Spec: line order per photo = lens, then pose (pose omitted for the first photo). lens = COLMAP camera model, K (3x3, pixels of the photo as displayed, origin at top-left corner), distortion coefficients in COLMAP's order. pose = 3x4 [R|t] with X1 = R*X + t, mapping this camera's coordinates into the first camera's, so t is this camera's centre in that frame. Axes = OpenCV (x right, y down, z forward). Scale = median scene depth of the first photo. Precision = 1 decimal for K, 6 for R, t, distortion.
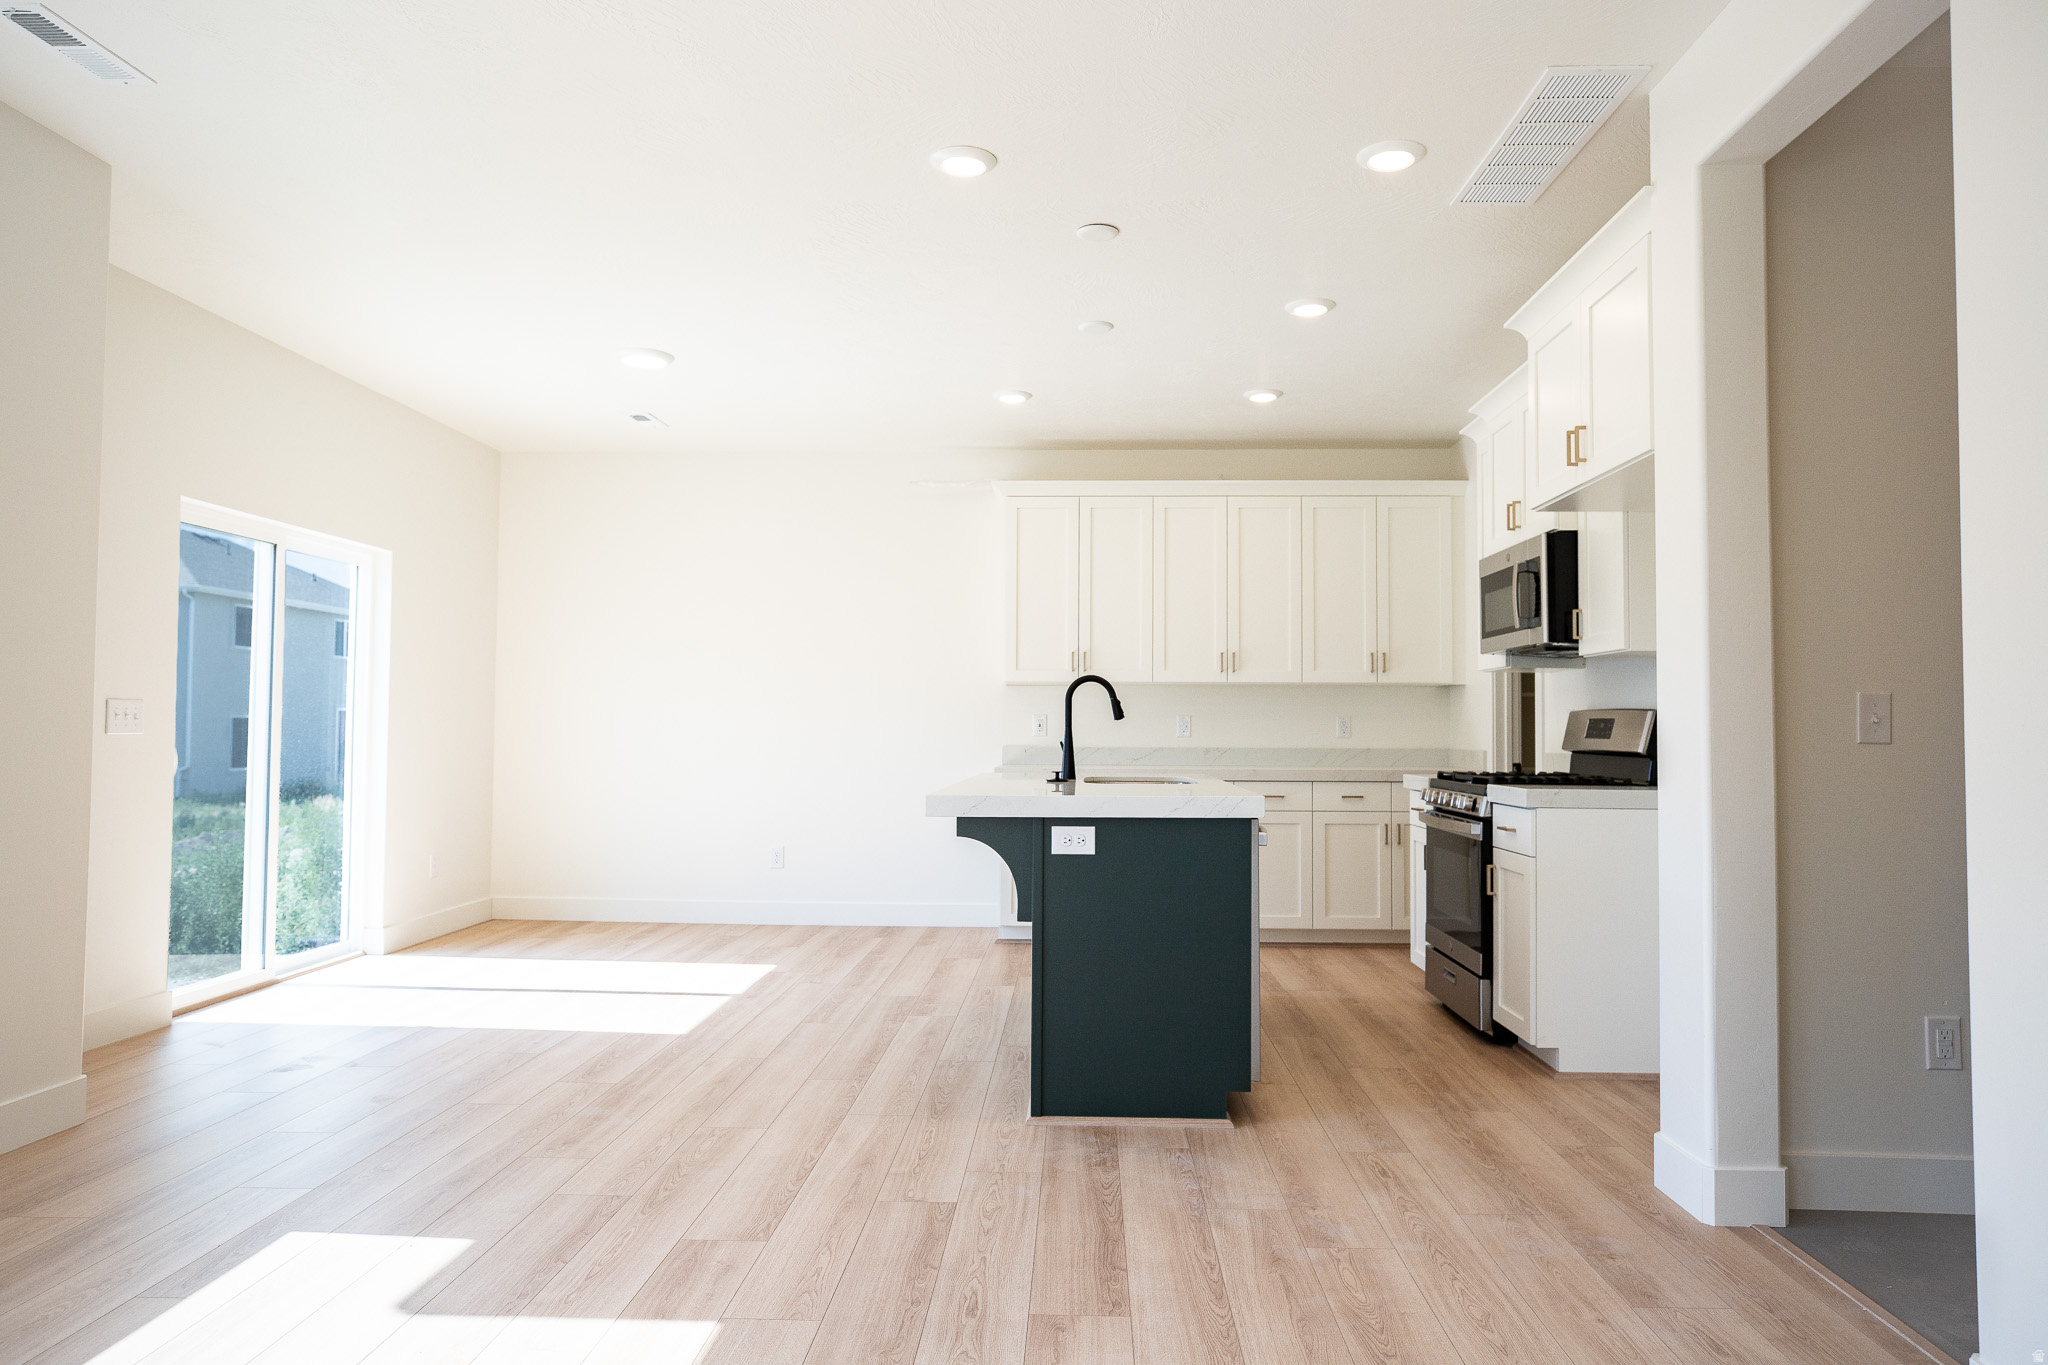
lens RADIAL K [[1293.6, 0, 1018.5], [0, 1293.6, 684.1], [0, 0, 1]] dist [-0.001771, -0.004572]
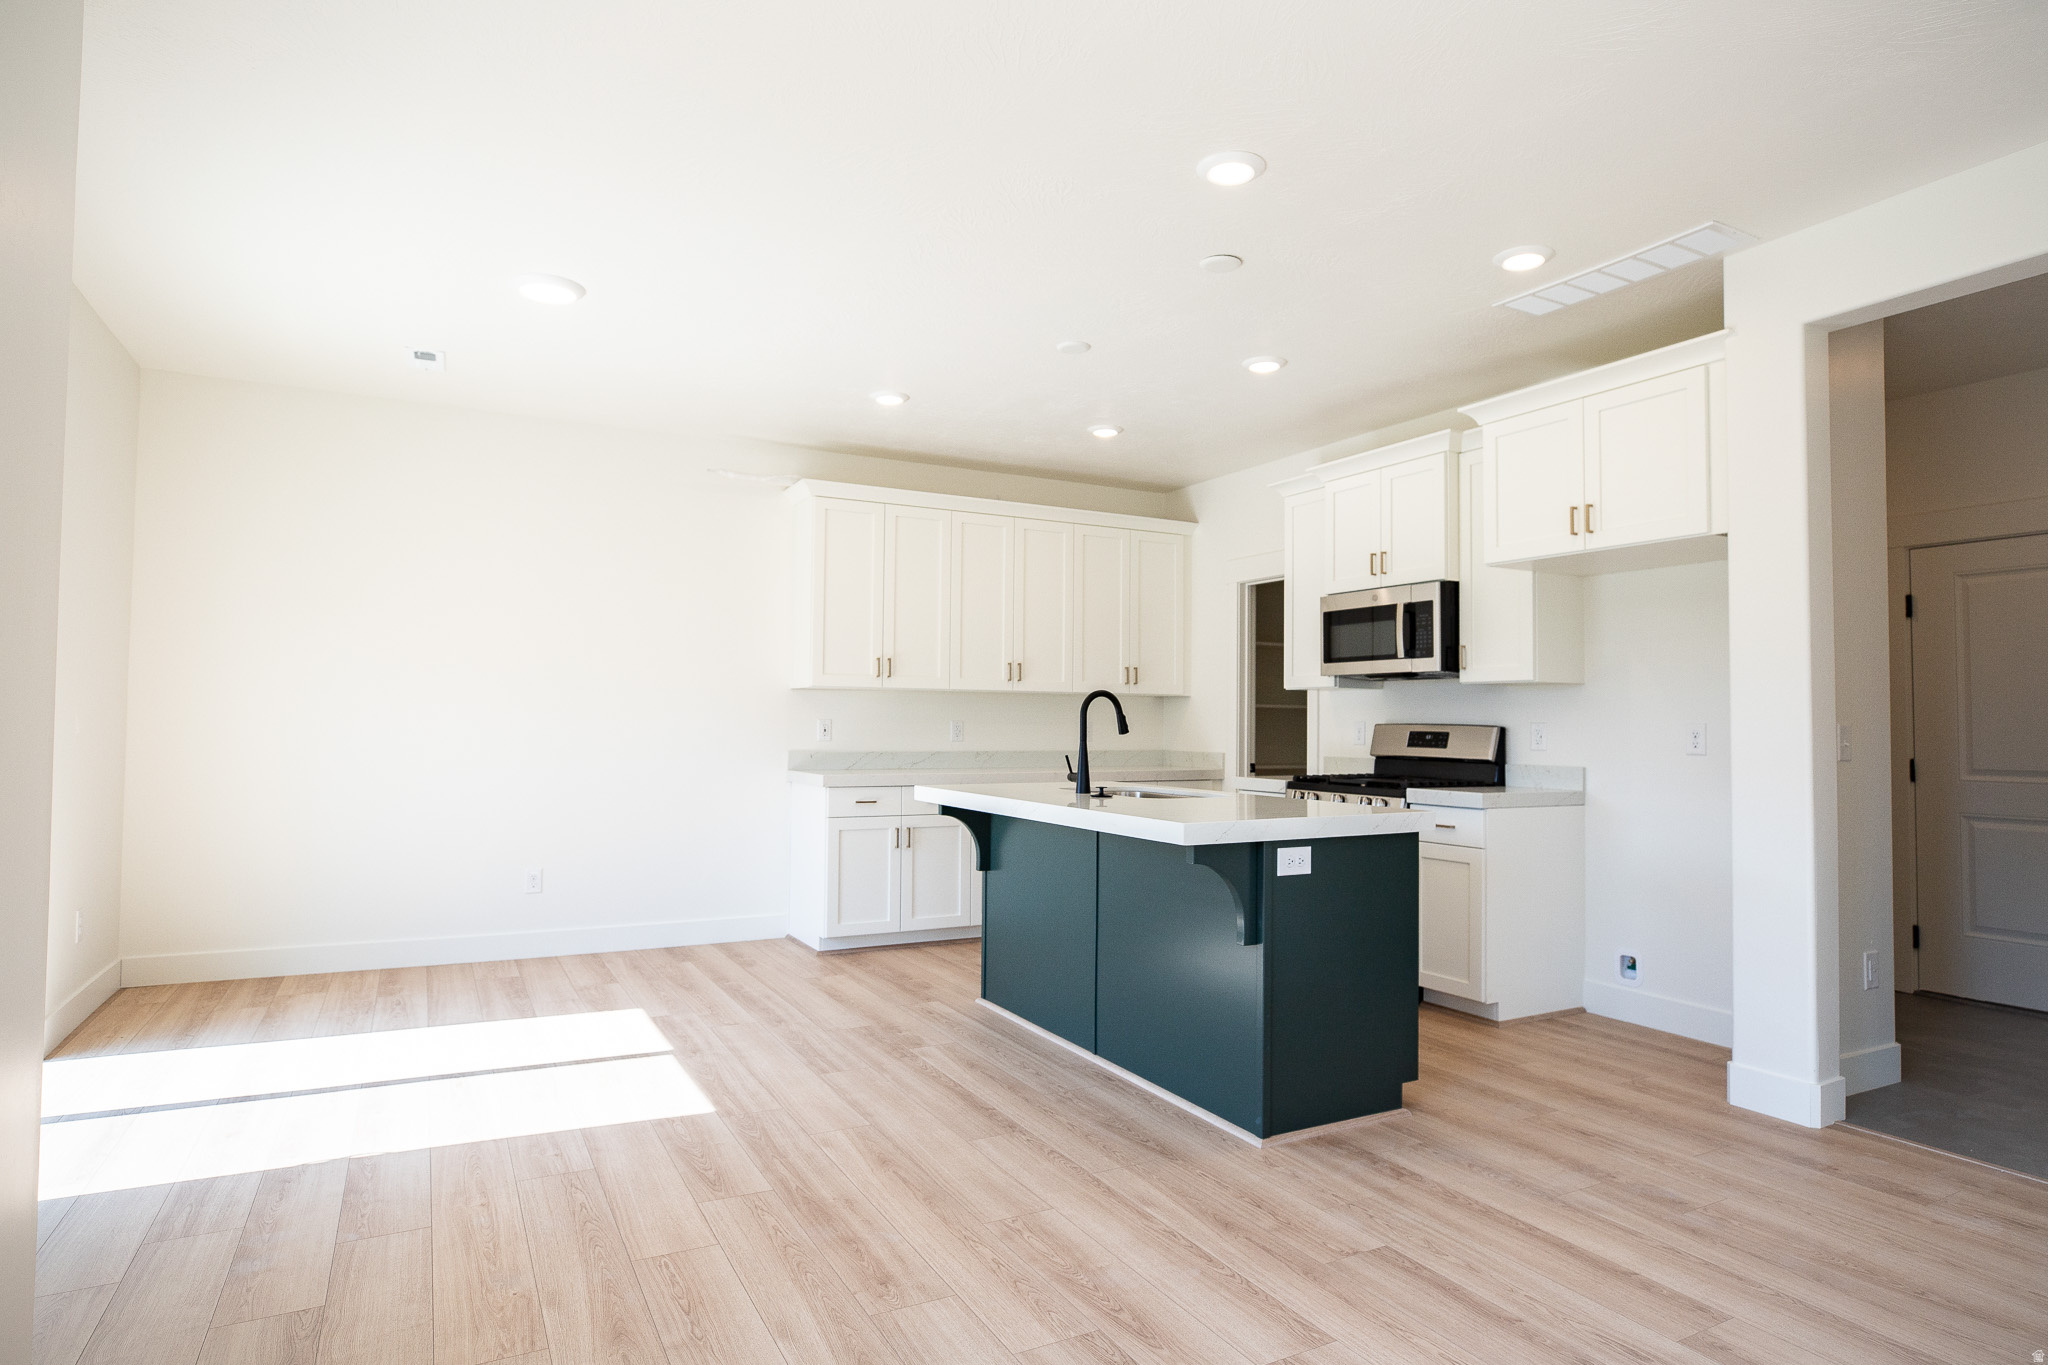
lens RADIAL K [[1146.4, 0, 1025.5], [0, 1146.4, 694.7], [0, 0, 1]] dist [-0.024596, 0.007768]
pose [[0.857215, 0.015027, 0.514739, -0.617539], [-0.022556, 0.999710, 0.008379, -0.012849], [-0.514464, -0.018794, 0.857306, 0.349780]]
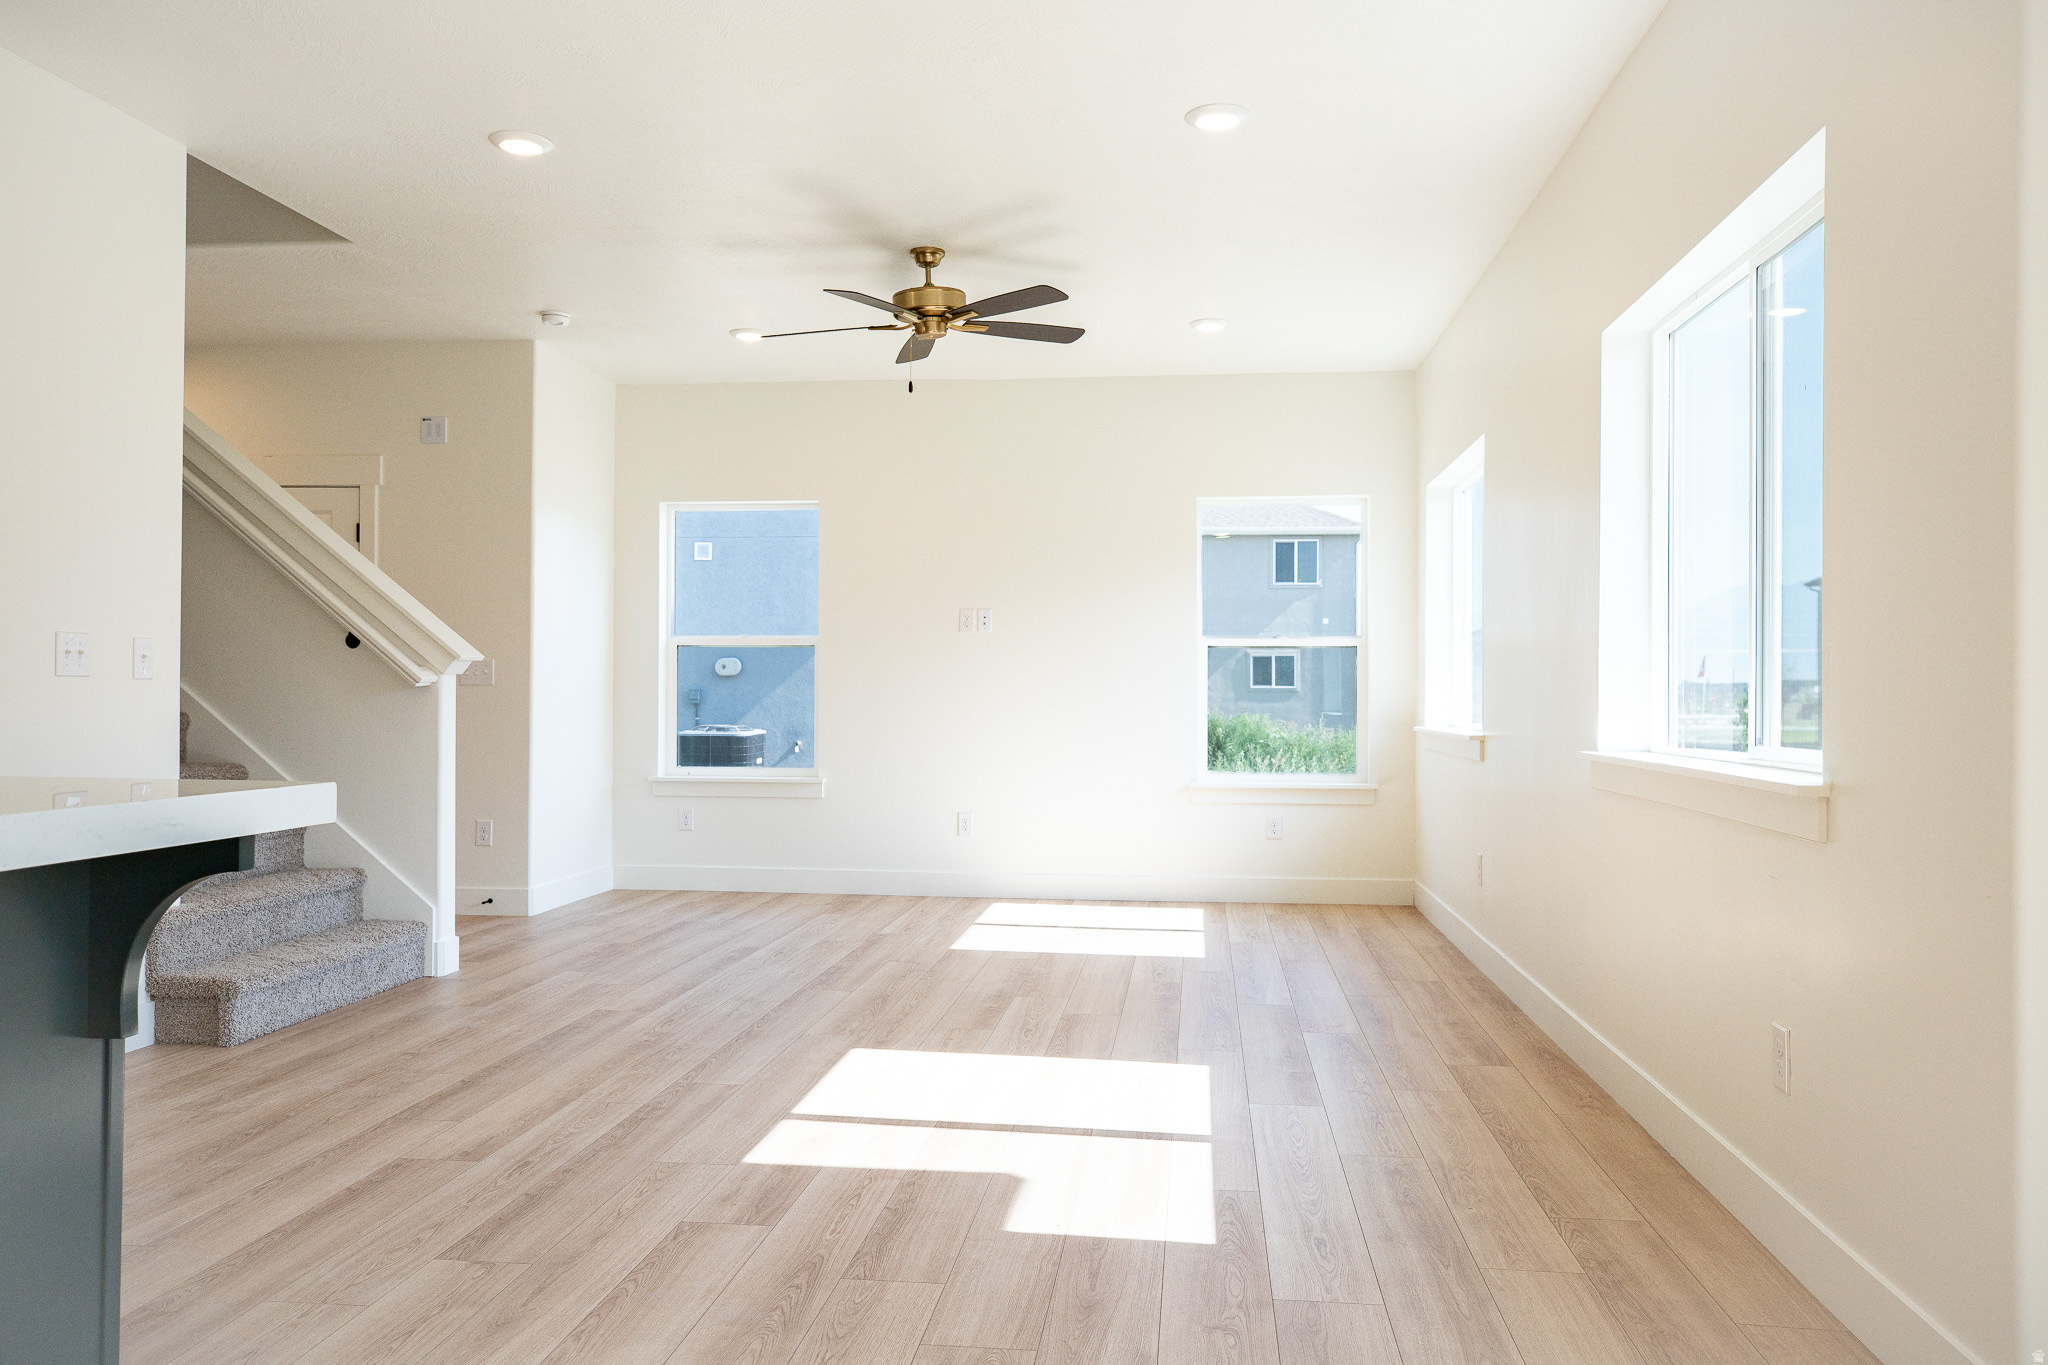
lens RADIAL K [[1479.8, 0, 1019.1], [0, 1479.8, 684.0], [0, 0, 1]] dist [0.011818, 0.008713]
pose [[-0.997851, -0.009261, 0.064861, -0.392169], [-0.012068, 0.999001, -0.043020, 0.069884], [-0.064397, -0.043711, -0.996967, 1.612994]]
